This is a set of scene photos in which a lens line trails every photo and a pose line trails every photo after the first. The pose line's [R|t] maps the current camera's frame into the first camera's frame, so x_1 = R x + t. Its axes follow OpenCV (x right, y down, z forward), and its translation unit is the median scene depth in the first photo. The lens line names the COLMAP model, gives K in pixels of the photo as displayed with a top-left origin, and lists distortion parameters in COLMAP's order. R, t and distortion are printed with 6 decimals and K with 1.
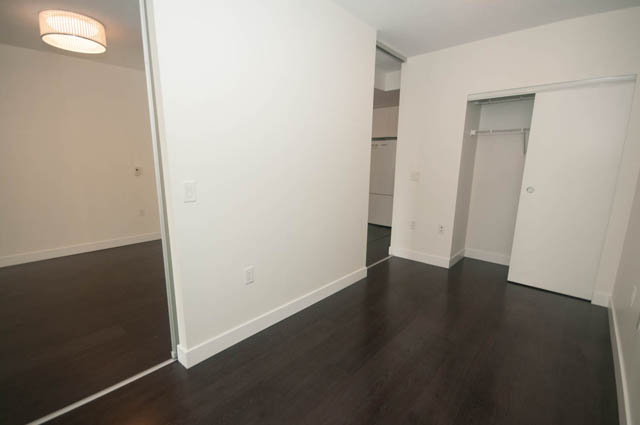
lens RADIAL K [[286.7, 0, 319.7], [0, 286.7, 220.5], [0, 0, 1]] dist [-0.017465, -0.000171]
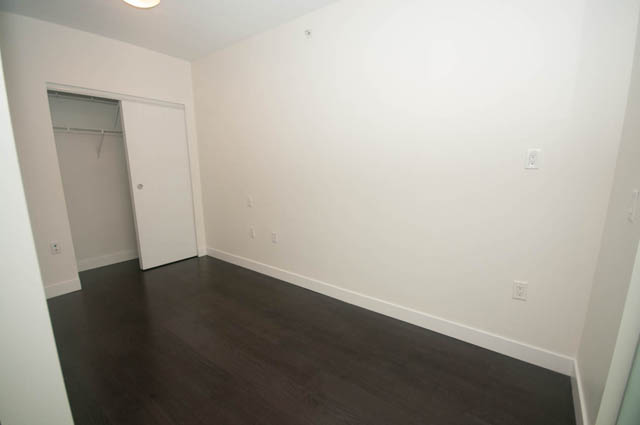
lens RADIAL K [[286.7, 0, 319.7], [0, 286.7, 220.5], [0, 0, 1]] dist [-0.017465, -0.000171]
pose [[-0.099092, -0.202039, 0.974351, -0.474627], [0.200861, 0.954954, 0.218445, -0.080387], [-0.974595, 0.217356, -0.054047, 0.381935]]
